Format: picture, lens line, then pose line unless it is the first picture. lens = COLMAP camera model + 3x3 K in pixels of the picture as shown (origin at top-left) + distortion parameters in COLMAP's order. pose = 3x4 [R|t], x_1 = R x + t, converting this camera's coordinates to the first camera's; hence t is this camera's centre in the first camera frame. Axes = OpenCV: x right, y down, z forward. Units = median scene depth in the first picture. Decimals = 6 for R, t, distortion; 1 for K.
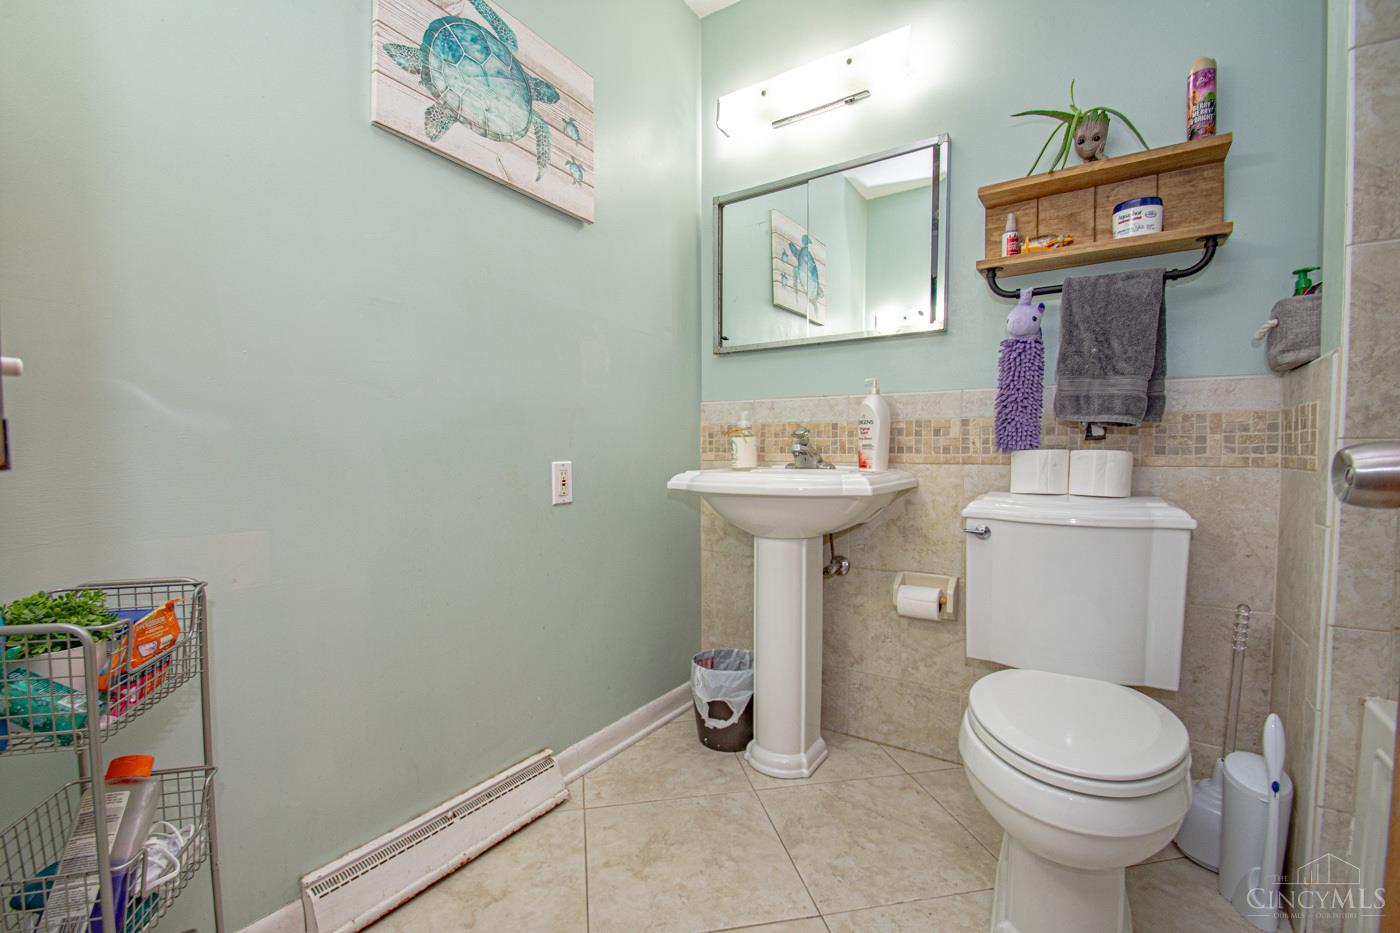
lens RADIAL K [[631.7, 0, 695.9], [0, 631.7, 474.4], [0, 0, 1]] dist [0.000776, -0.009005]
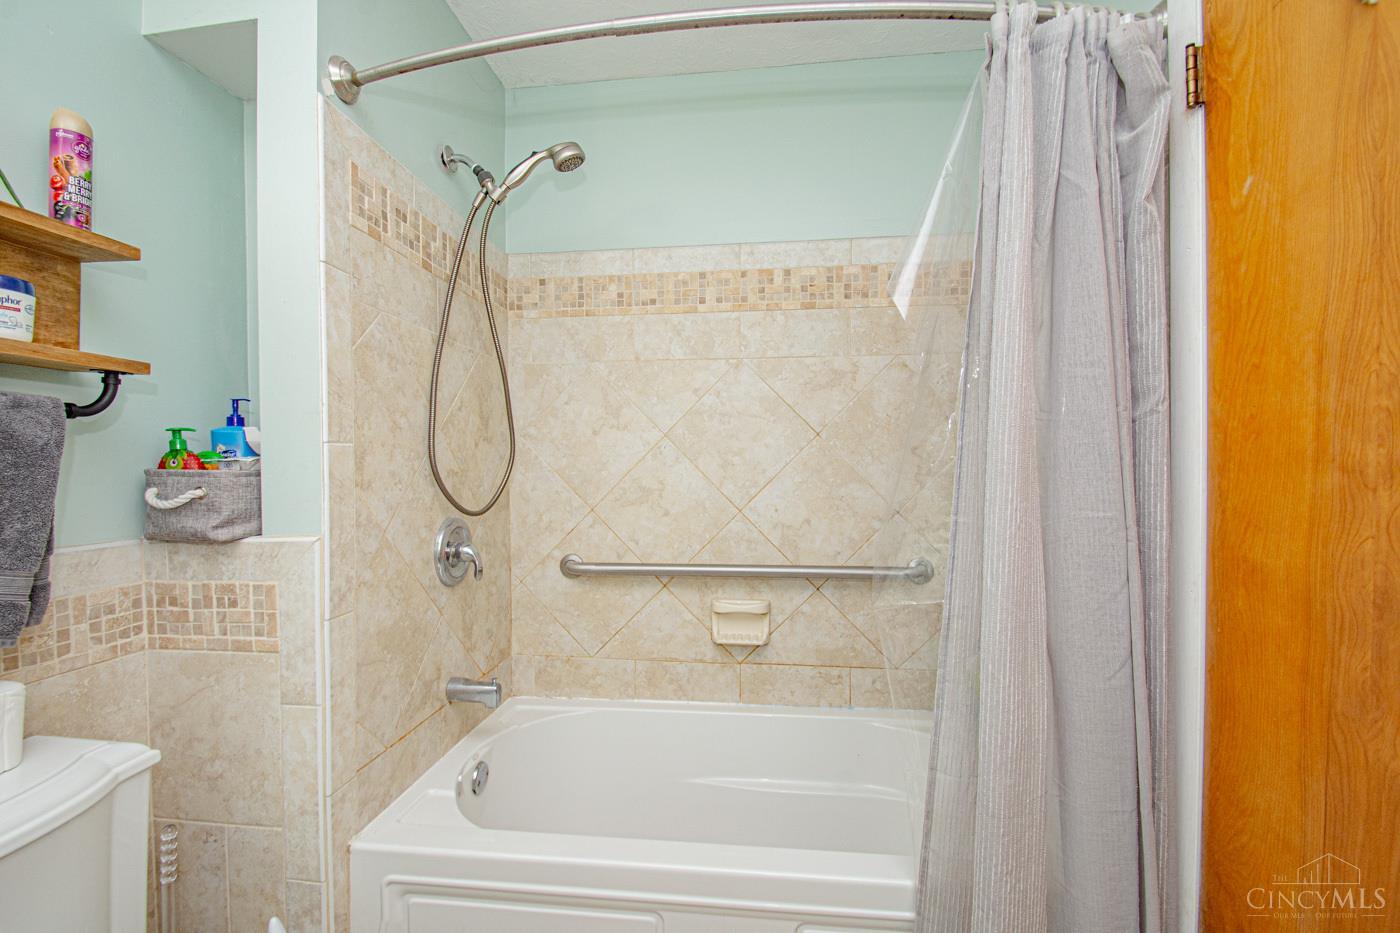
lens RADIAL K [[631.7, 0, 692.3], [0, 631.7, 466.1], [0, 0, 1]] dist [0.000776, -0.009005]
pose [[-0.463238, 0.002422, 0.886231, -0.170201], [0.037823, 0.999139, 0.017039, -0.241974], [-0.885427, 0.041413, -0.462931, 0.713309]]
